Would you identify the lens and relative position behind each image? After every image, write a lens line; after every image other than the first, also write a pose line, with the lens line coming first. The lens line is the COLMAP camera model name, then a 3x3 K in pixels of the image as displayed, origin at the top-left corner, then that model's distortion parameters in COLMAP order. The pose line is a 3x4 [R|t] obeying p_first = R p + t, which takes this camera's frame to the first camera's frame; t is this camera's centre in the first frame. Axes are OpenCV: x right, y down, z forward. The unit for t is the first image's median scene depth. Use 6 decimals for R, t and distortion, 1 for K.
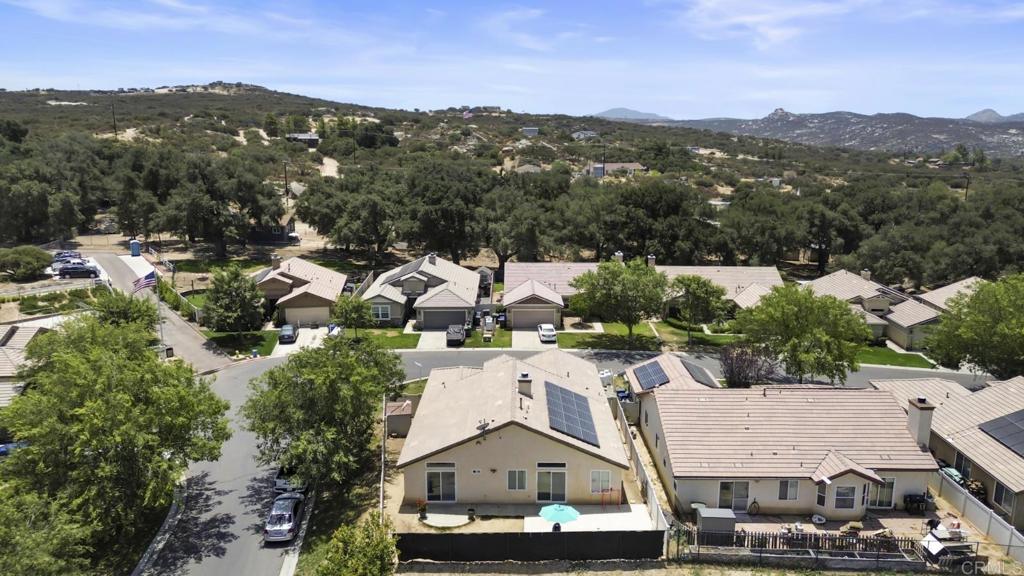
lens RADIAL K [[724.1, 0, 527.7], [0, 724.1, 288.5], [0, 0, 1]] dist [0.076134, -0.079005]
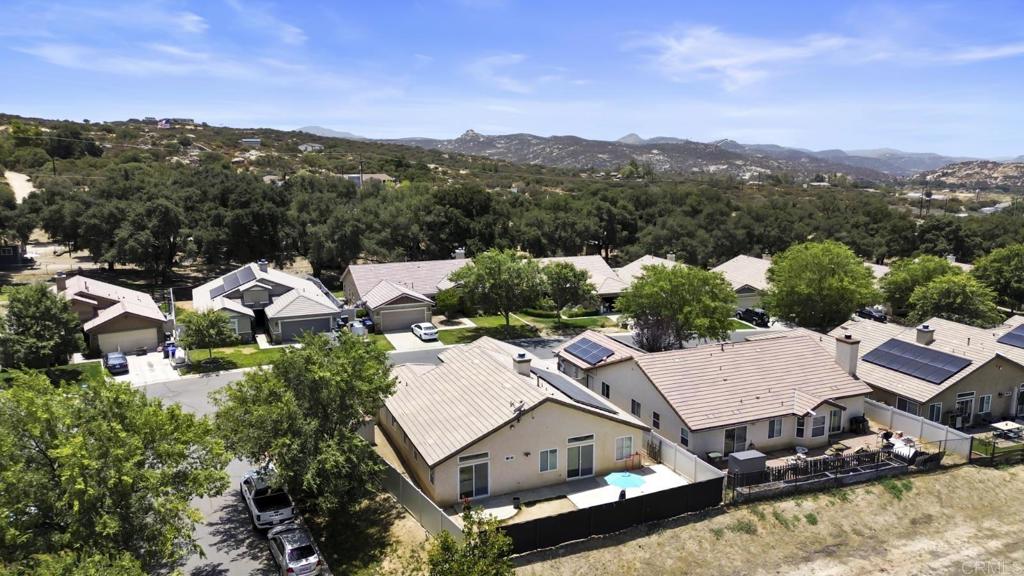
lens RADIAL K [[724.1, 0, 527.7], [0, 724.1, 288.5], [0, 0, 1]] dist [0.076134, -0.079005]
pose [[0.919752, -0.074253, 0.385413, -0.195577], [0.084021, 0.996427, -0.008540, 0.022258], [-0.383401, 0.040238, 0.922705, 0.060987]]
